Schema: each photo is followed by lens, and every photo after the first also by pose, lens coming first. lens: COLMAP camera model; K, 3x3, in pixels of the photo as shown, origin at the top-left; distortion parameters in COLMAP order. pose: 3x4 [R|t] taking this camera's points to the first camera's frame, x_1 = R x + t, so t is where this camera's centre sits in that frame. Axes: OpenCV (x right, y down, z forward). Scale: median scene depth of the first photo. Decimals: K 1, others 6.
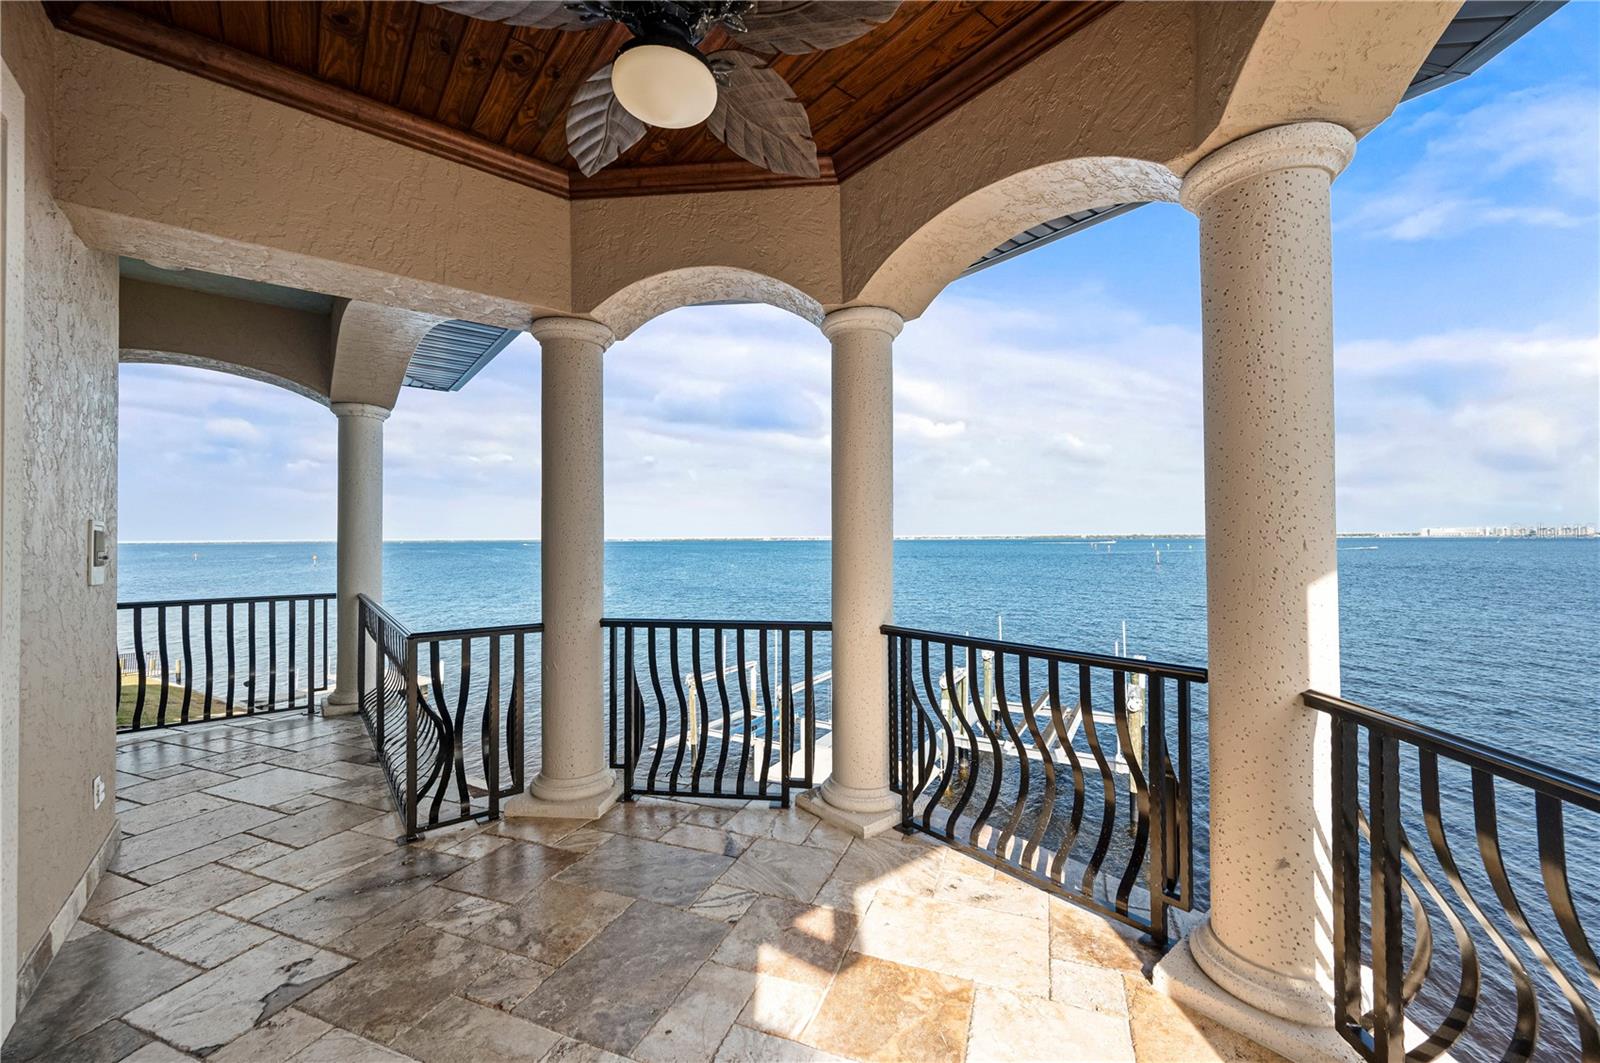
lens RADIAL K [[644.8, 0, 800.0], [0, 644.8, 531.5], [0, 0, 1]] dist [-0.000619, -0.000023]
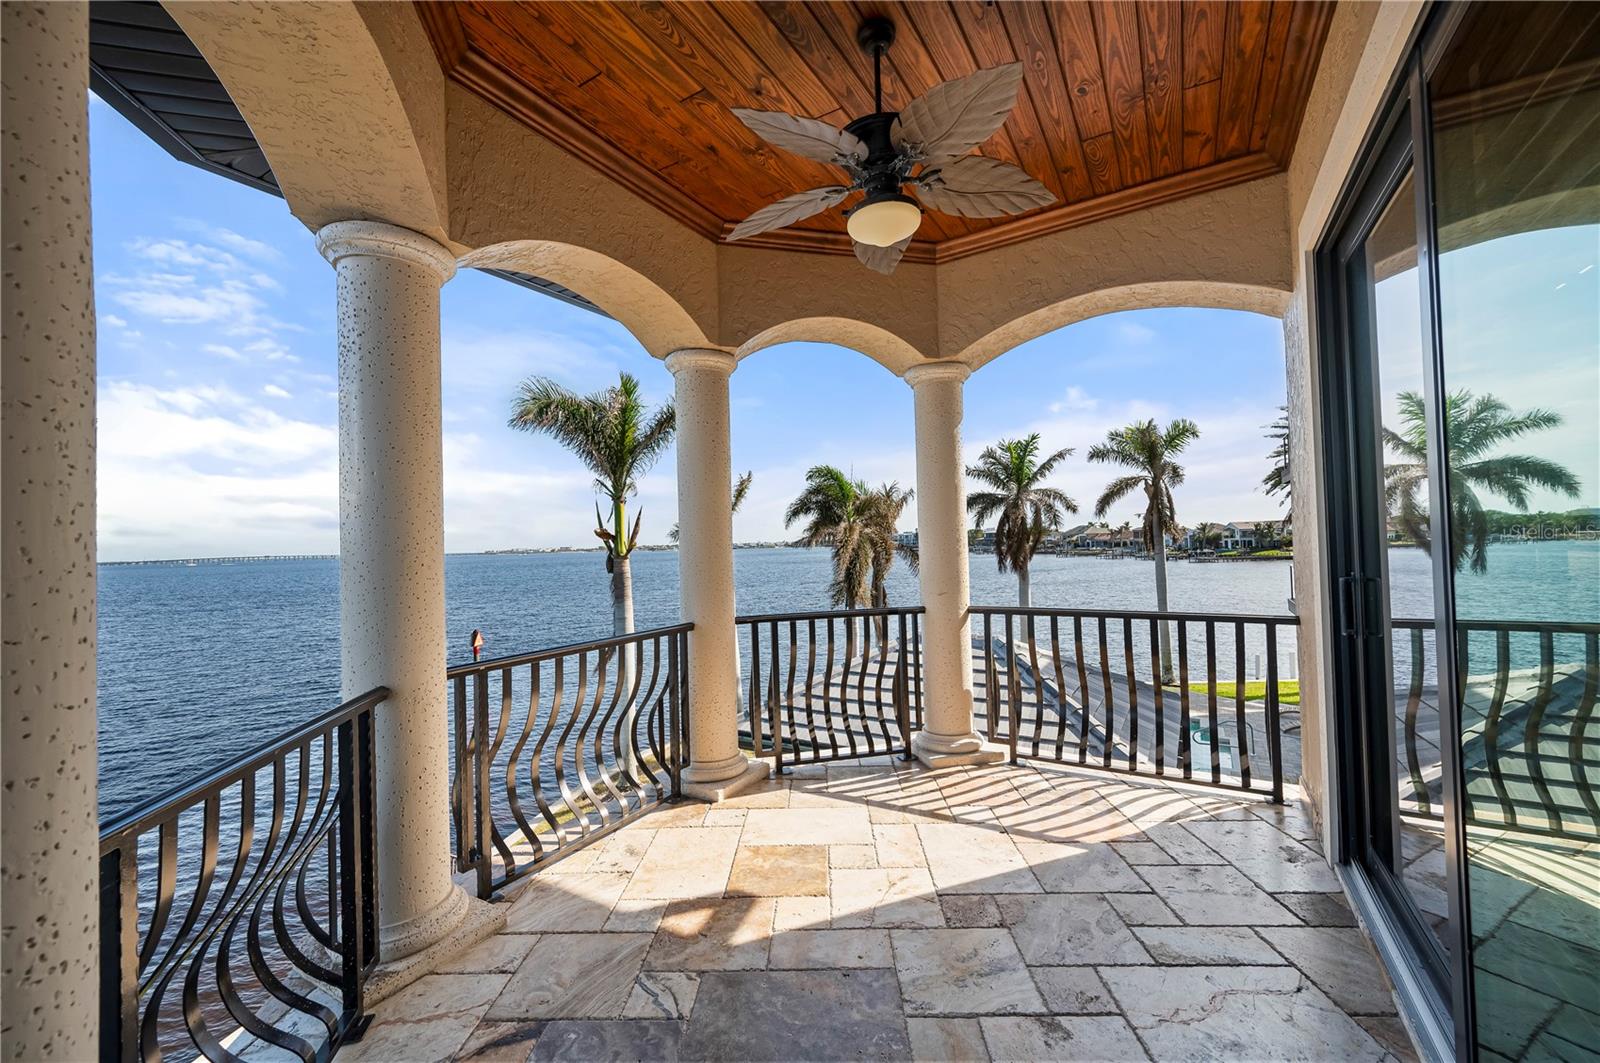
lens RADIAL K [[644.8, 0, 800.0], [0, 644.8, 531.5], [0, 0, 1]] dist [-0.000619, -0.000023]
pose [[-0.353699, 0.031381, 0.934833, -1.056111], [0.017041, 0.999487, -0.027104, 0.012839], [-0.935204, 0.006343, -0.354052, 1.230636]]
